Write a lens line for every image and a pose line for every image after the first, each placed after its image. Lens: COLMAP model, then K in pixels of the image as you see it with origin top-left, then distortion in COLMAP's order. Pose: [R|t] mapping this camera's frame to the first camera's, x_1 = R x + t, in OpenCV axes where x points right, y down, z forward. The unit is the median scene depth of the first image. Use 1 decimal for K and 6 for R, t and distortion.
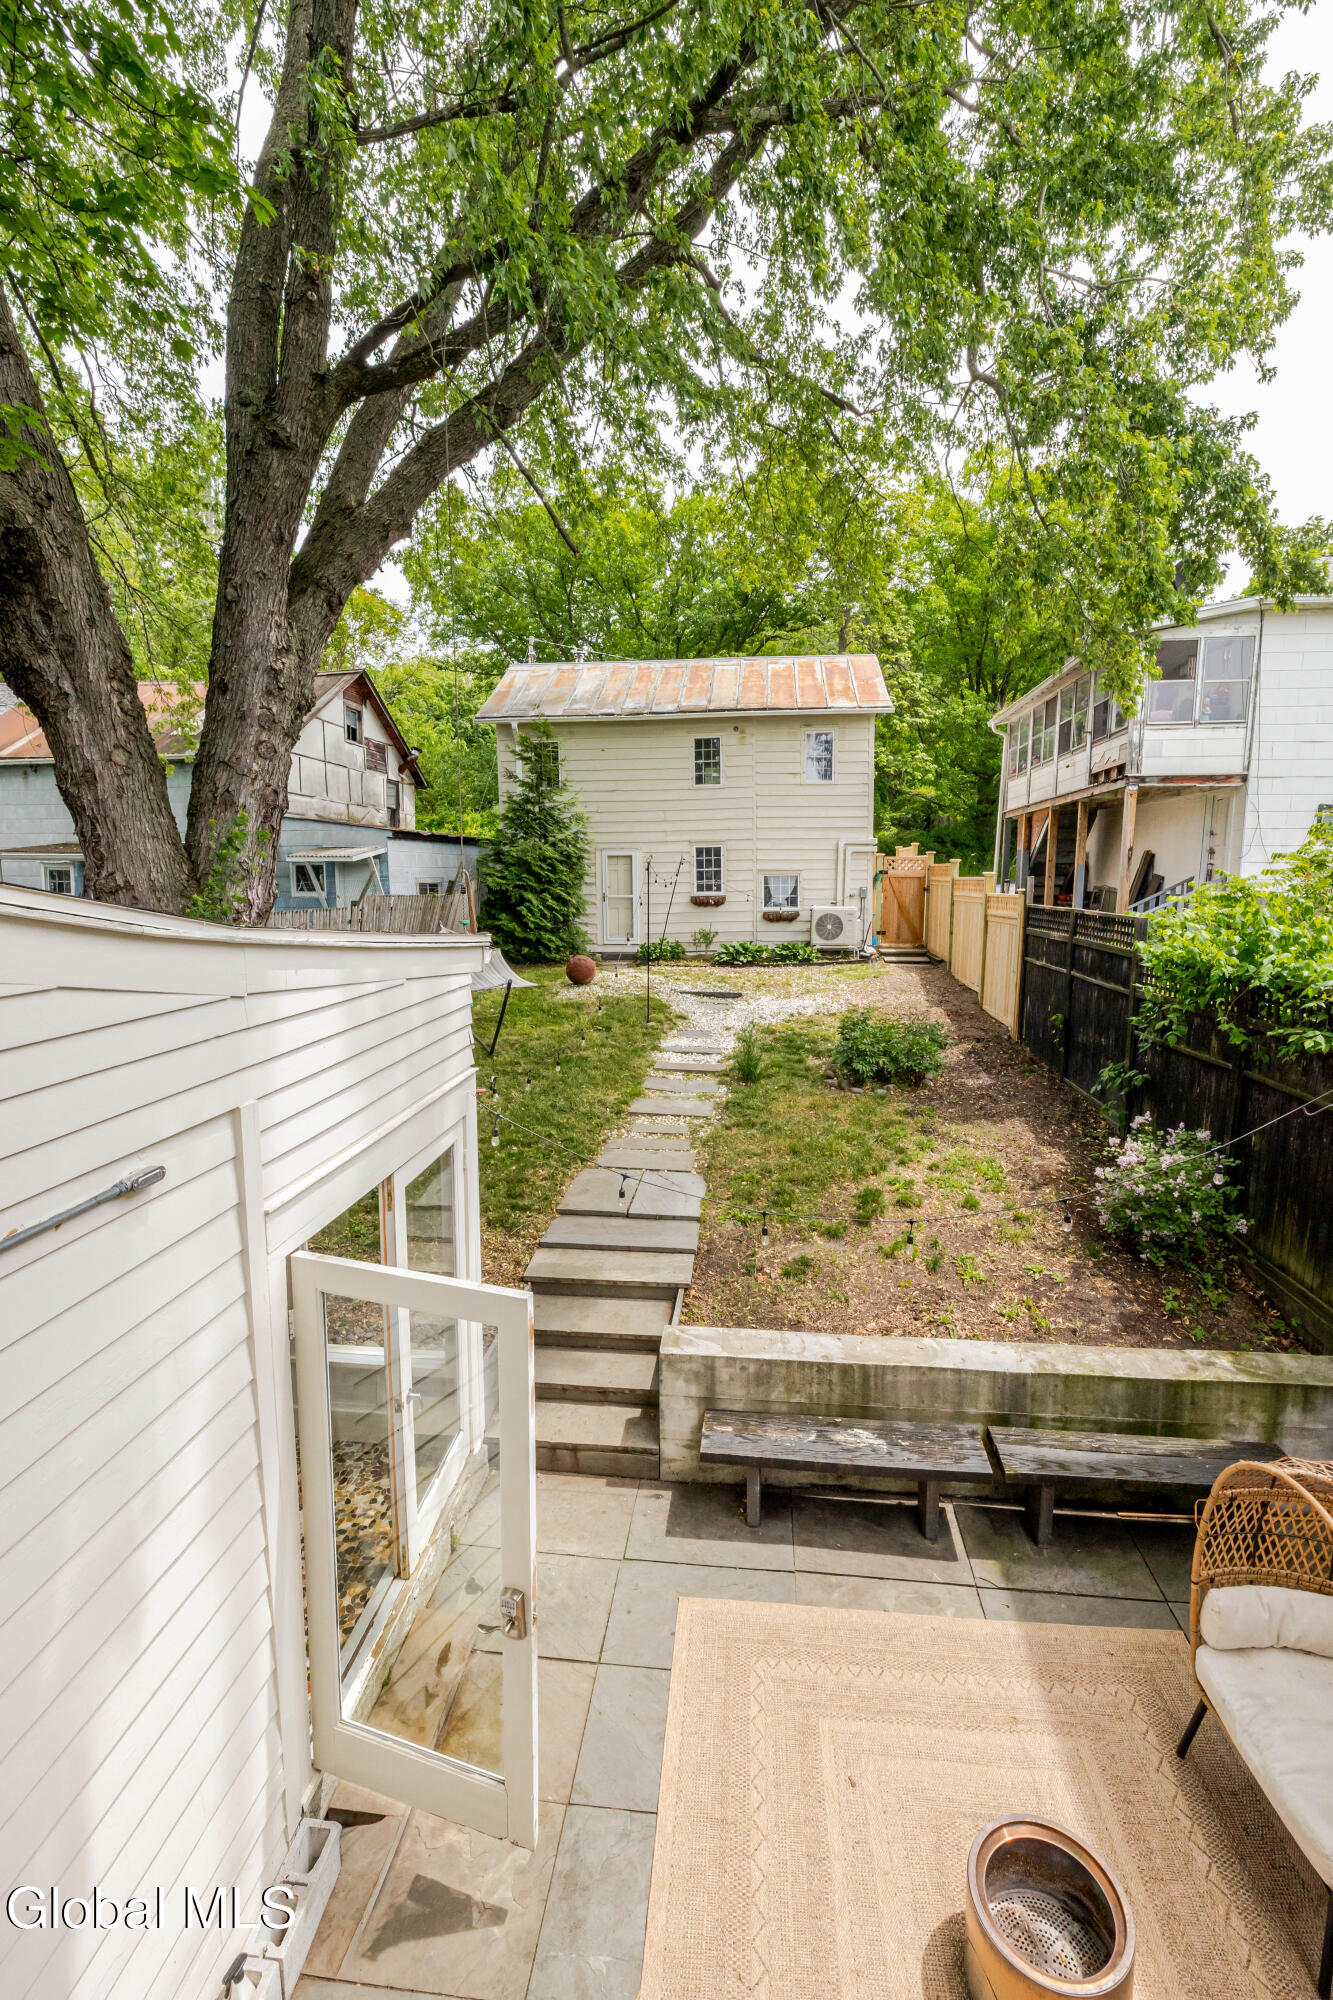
lens RADIAL K [[866.2, 0, 665.2], [0, 866.2, 994.9], [0, 0, 1]] dist [0.002069, 0.000051]
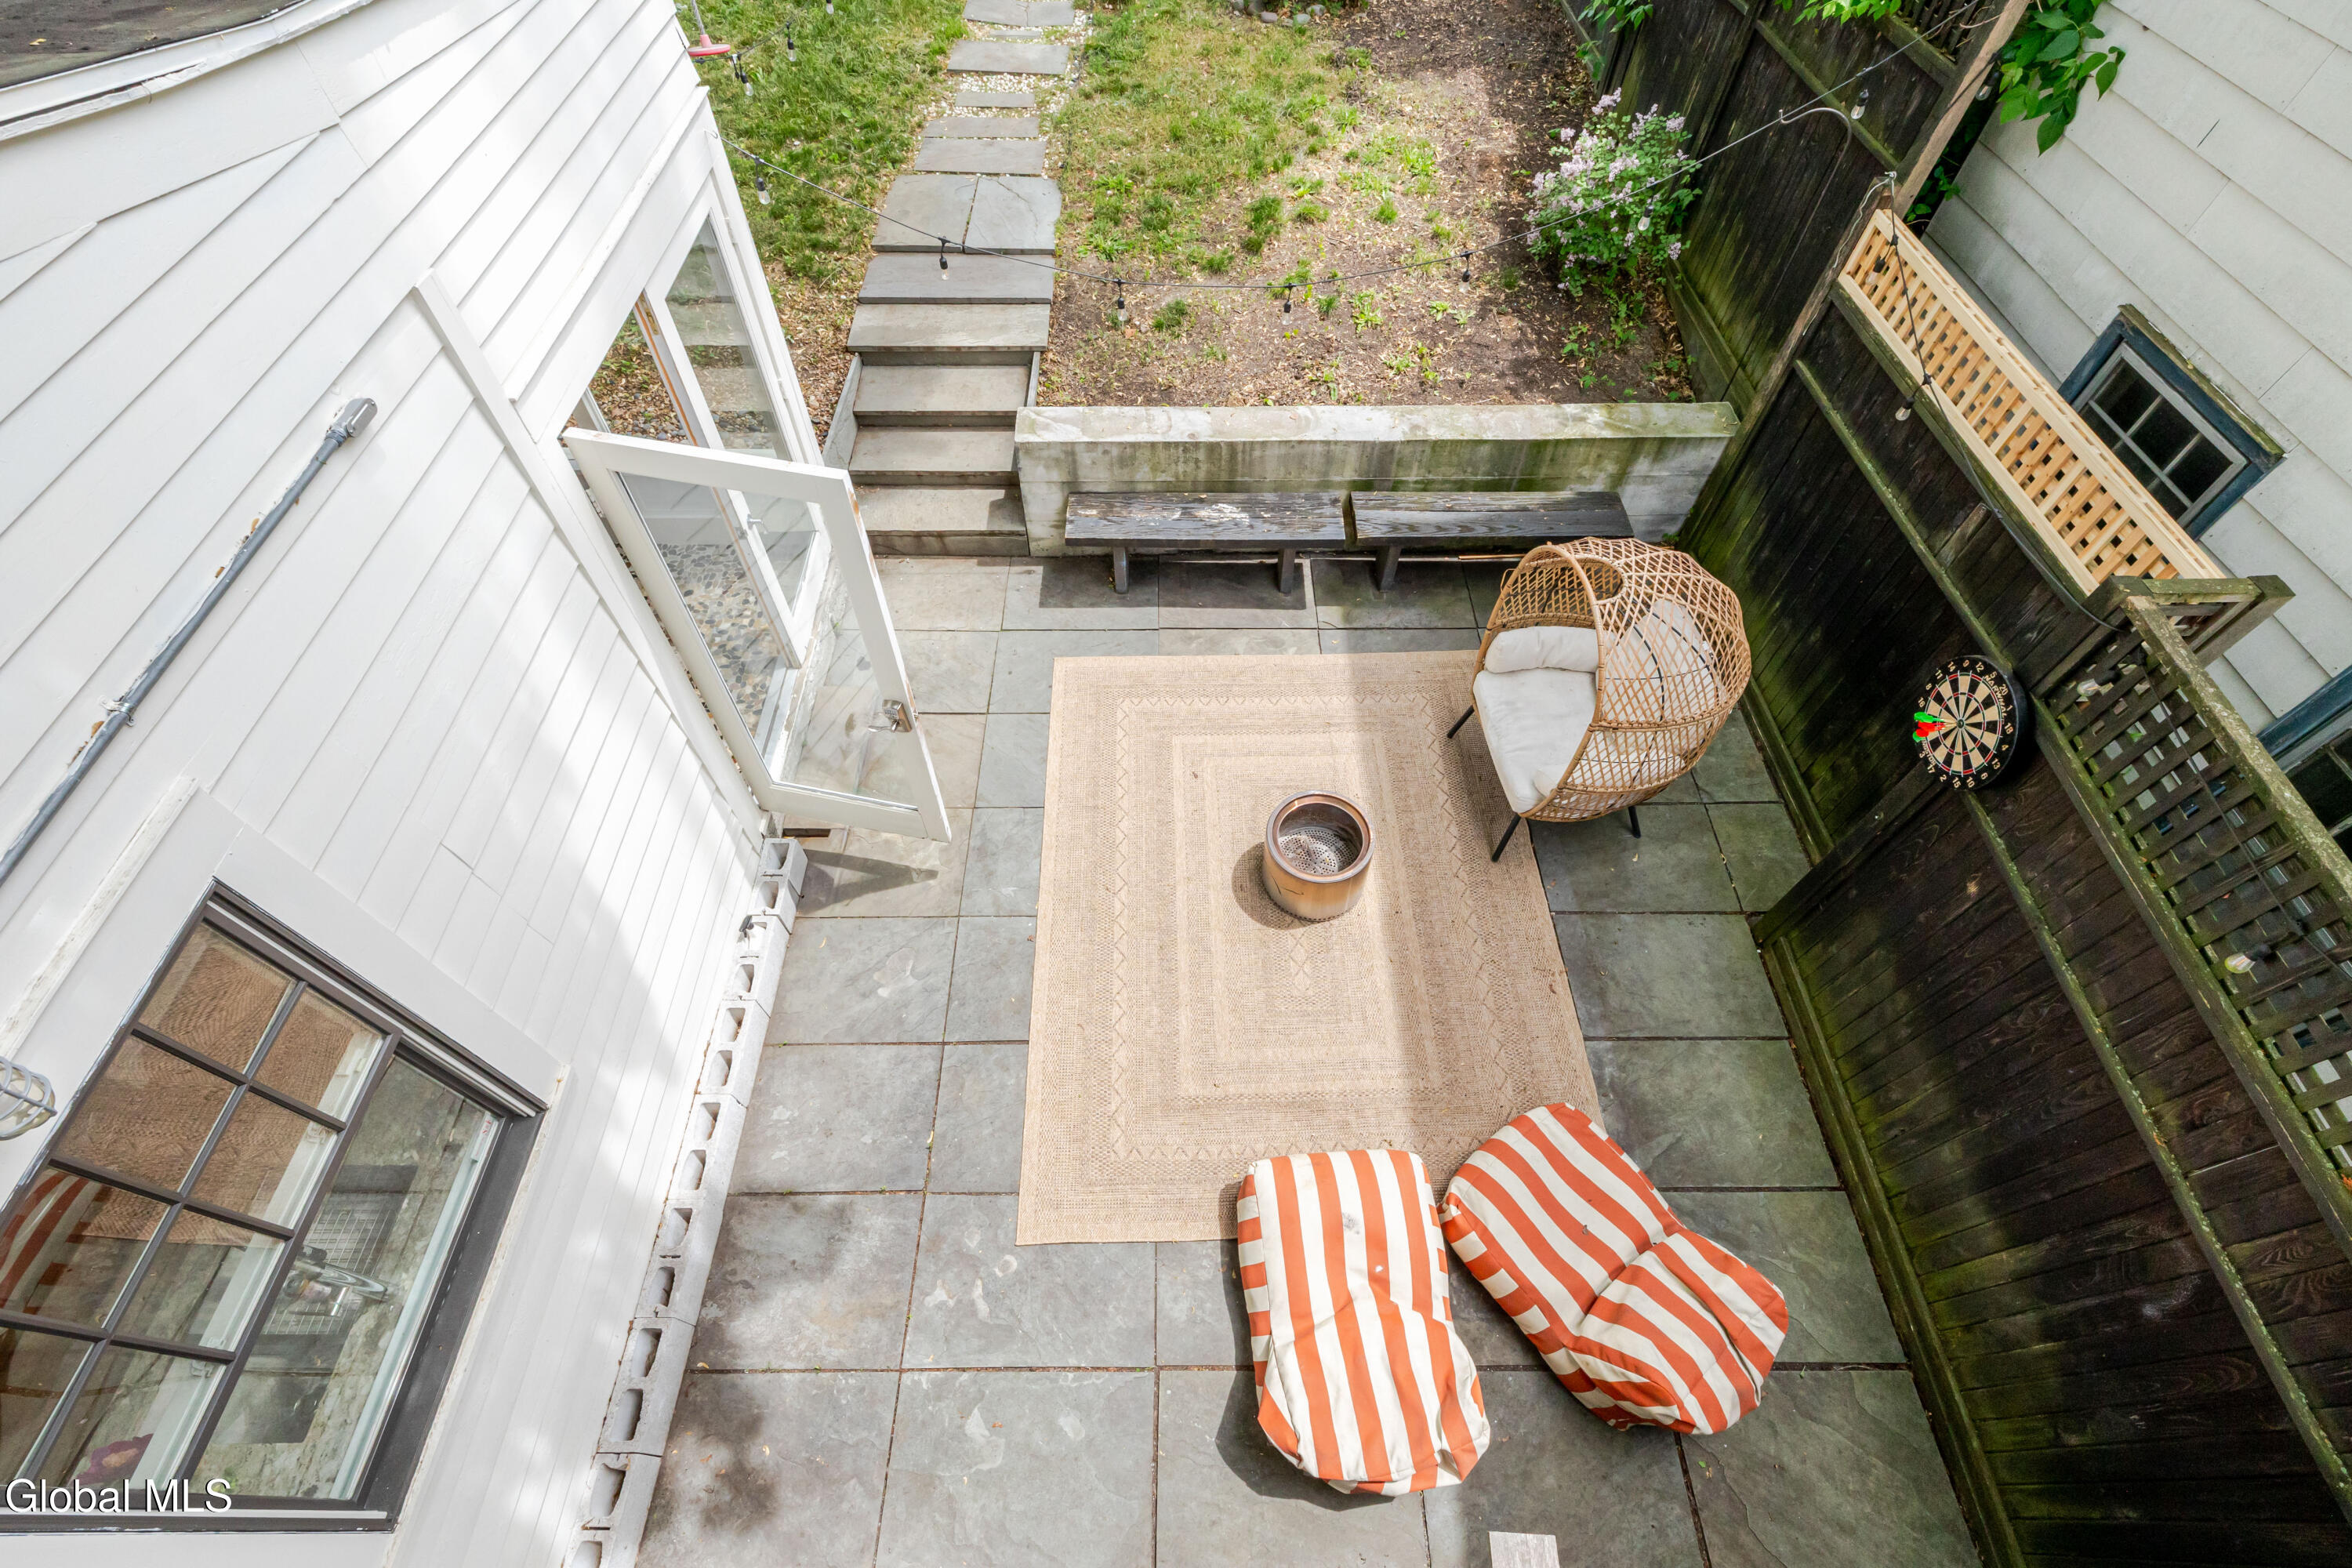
lens RADIAL K [[1018.6, 0, 1173.1], [0, 1018.6, 783.7], [0, 0, 1]] dist [0.002069, 0.000051]
pose [[0.992954, -0.089079, 0.078150, 0.035449], [0.005172, 0.691438, 0.722417, -0.095226], [-0.118388, -0.716923, 0.687027, -0.021912]]
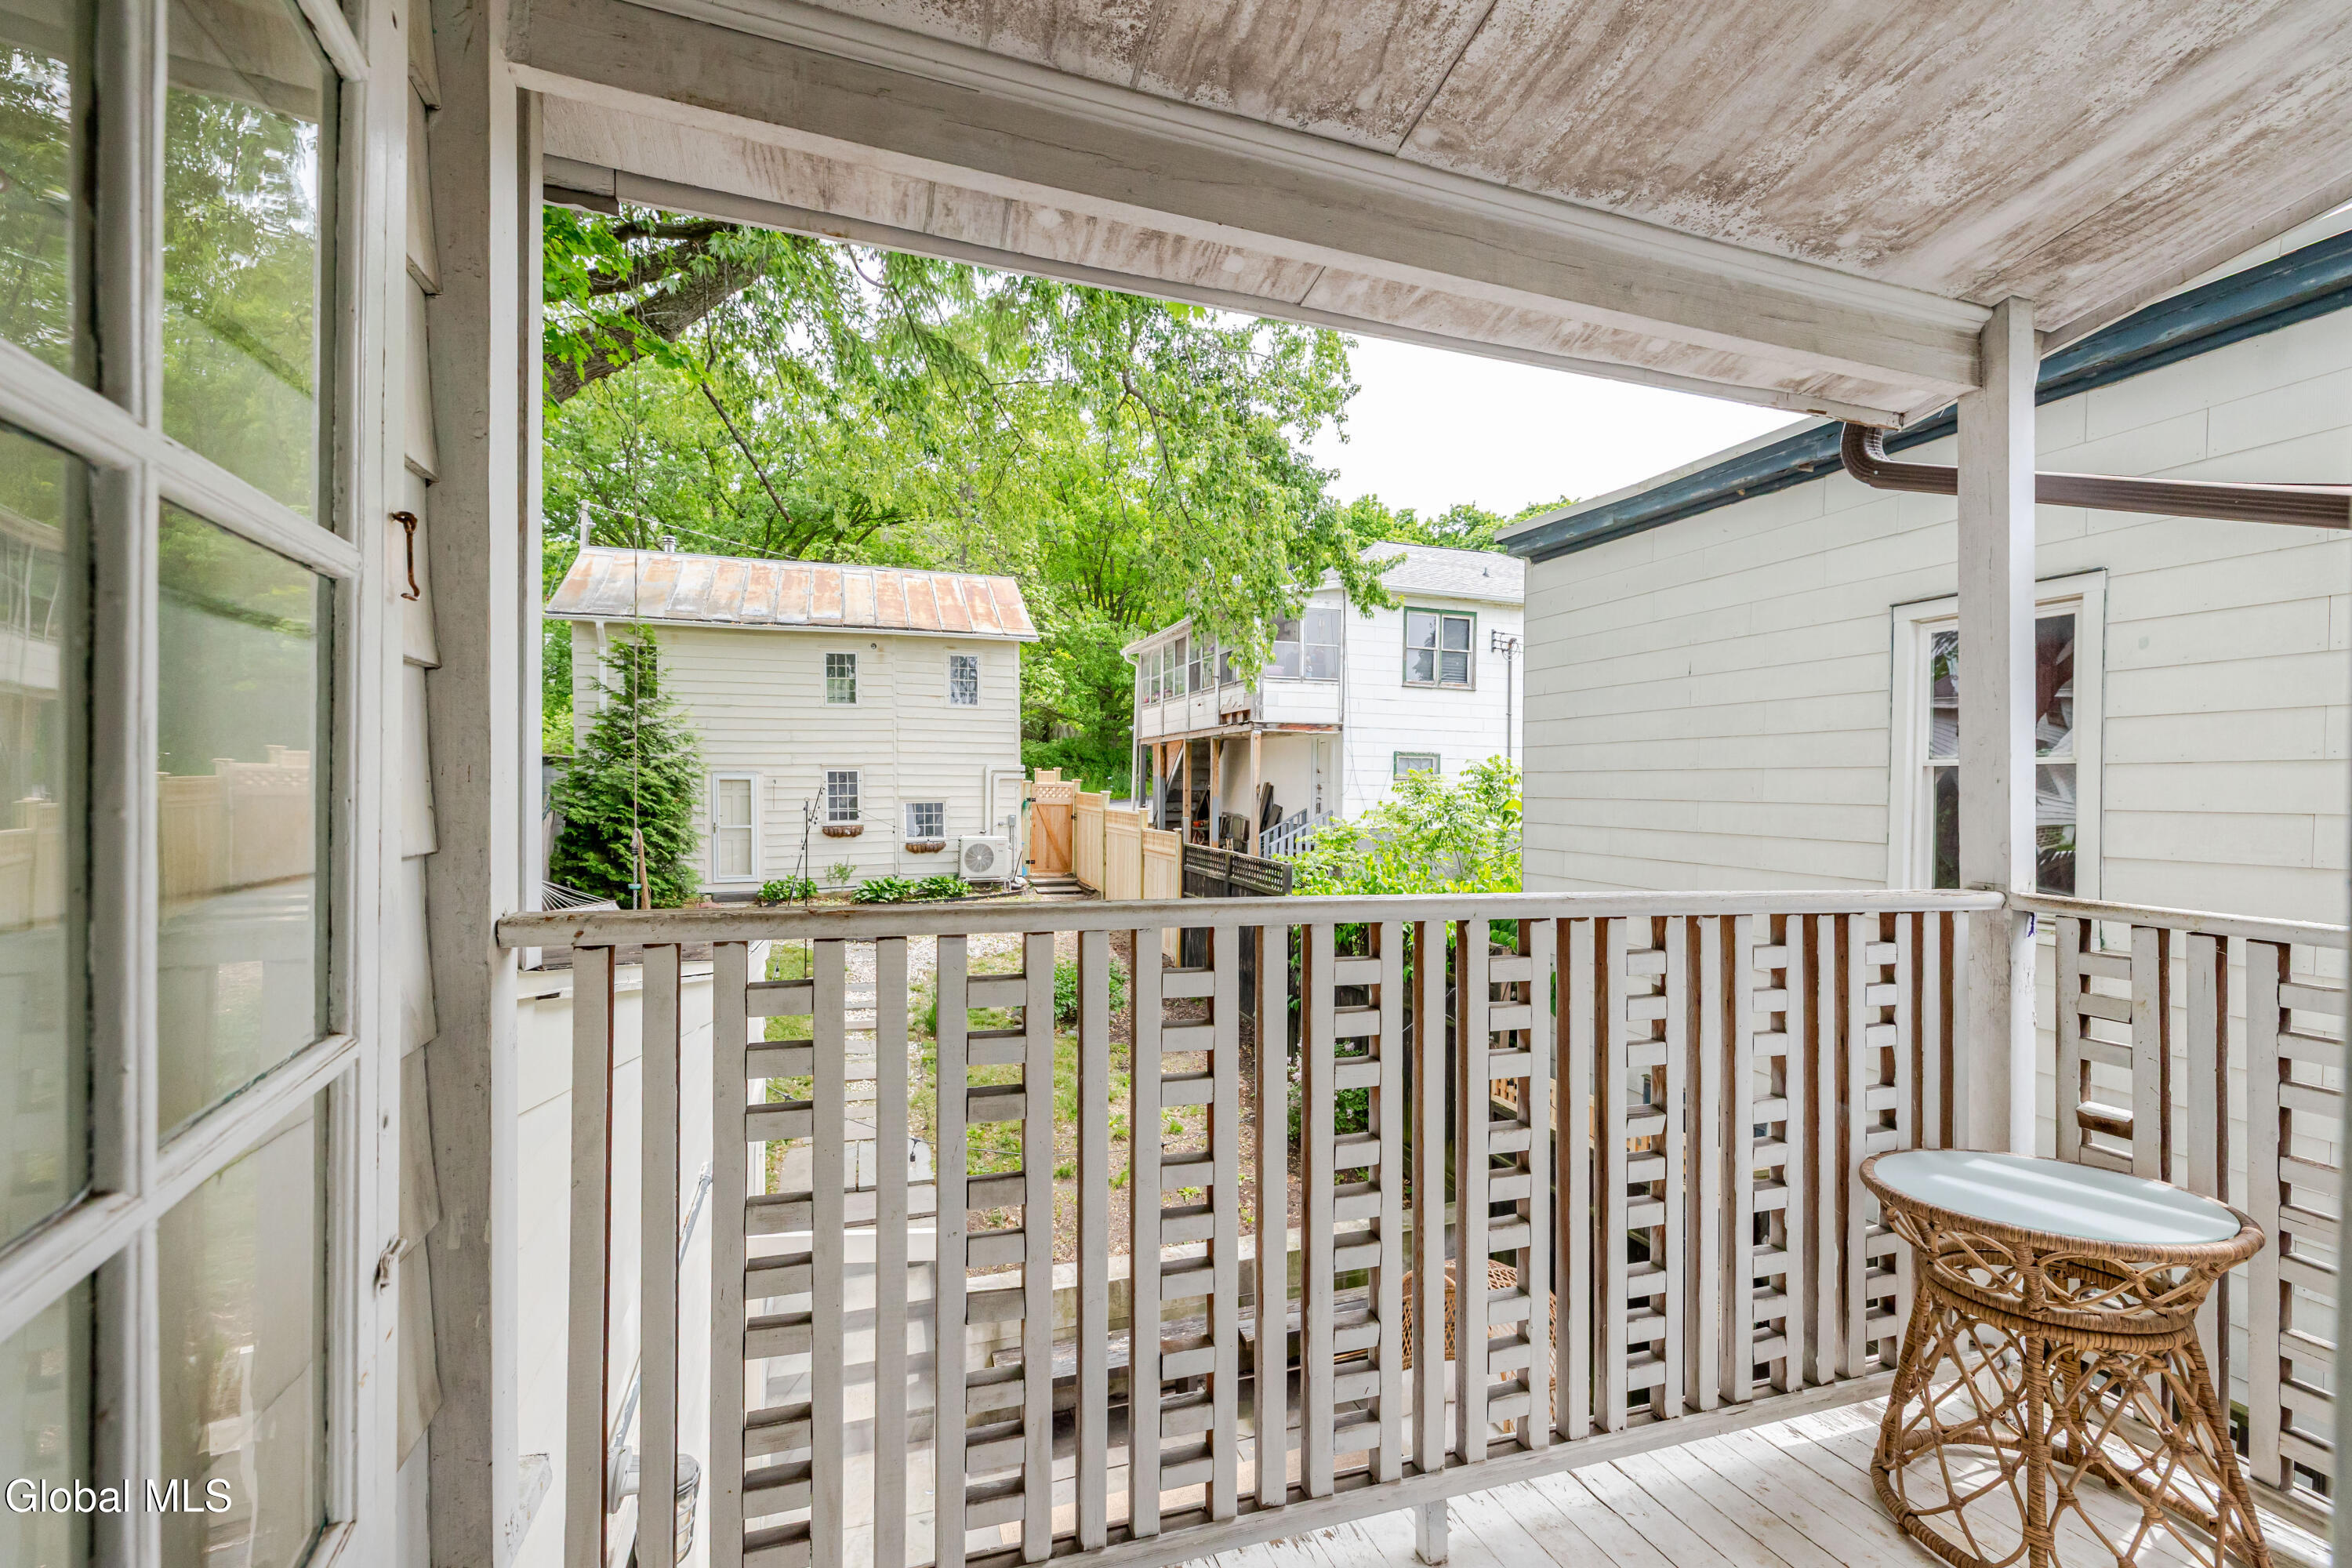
lens RADIAL K [[1018.6, 0, 1175.7], [0, 1018.6, 786.9], [0, 0, 1]] dist [0.002069, 0.000051]
pose [[0.905126, 0.006210, 0.425097, -0.240046], [0.044854, 0.992918, -0.110009, -0.061477], [-0.422770, 0.118640, 0.898438, -0.269160]]
